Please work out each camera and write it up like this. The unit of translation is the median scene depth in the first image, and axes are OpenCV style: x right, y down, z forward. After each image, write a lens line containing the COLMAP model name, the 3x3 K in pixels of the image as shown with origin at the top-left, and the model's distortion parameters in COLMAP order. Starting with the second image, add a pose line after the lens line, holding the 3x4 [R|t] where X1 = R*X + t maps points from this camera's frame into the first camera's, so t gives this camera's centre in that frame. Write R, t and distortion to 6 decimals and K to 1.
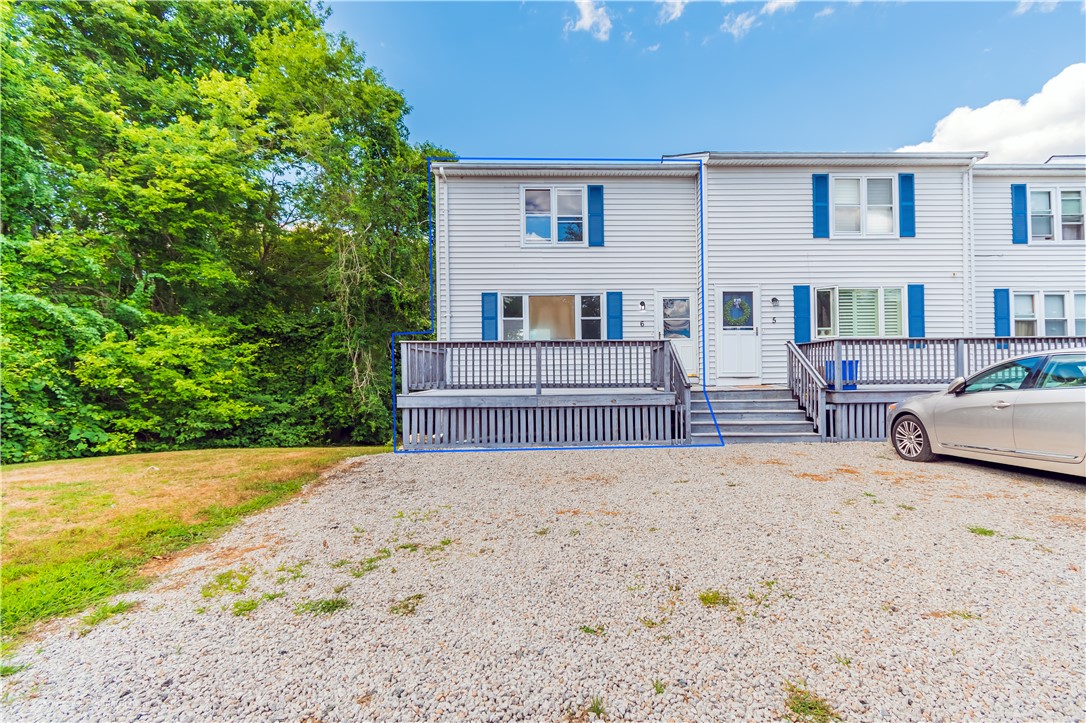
lens RADIAL K [[500.8, 0, 550.1], [0, 500.8, 342.5], [0, 0, 1]] dist [-0.007762, 0.000043]
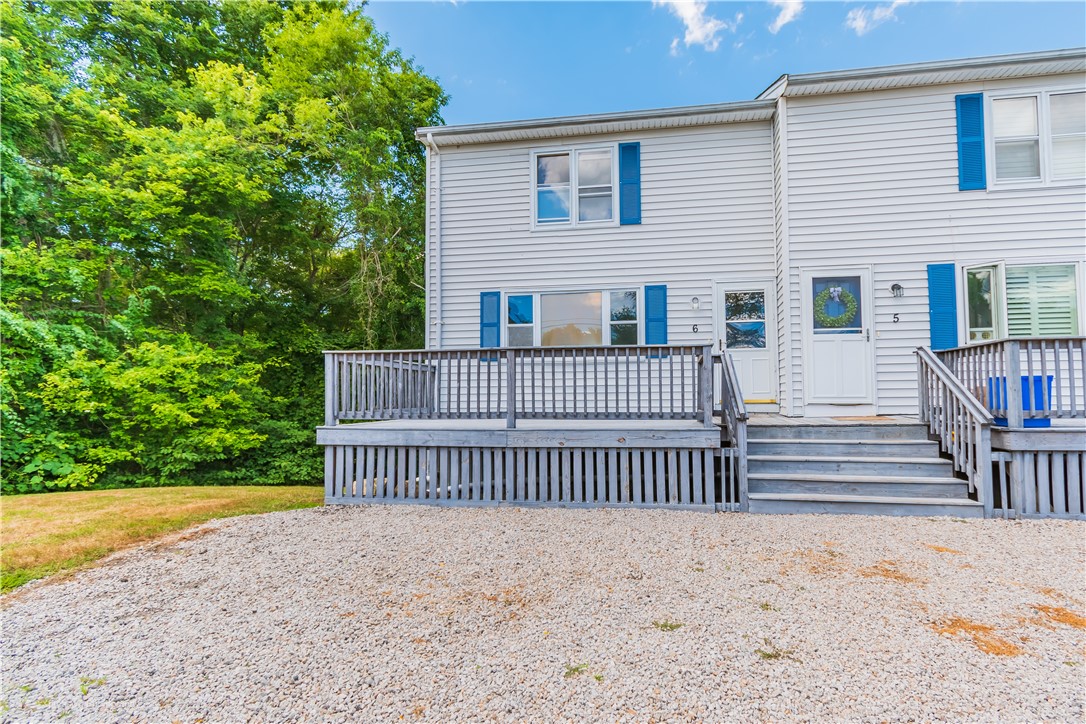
lens RADIAL K [[483.4, 0, 590.7], [0, 483.4, 359.1], [0, 0, 1]] dist [-0.002144, -0.000100]
pose [[0.986386, -0.010297, -0.164122, 0.154117], [0.006672, 0.999722, -0.022619, 0.021475], [0.164309, 0.021216, 0.986181, 0.305066]]
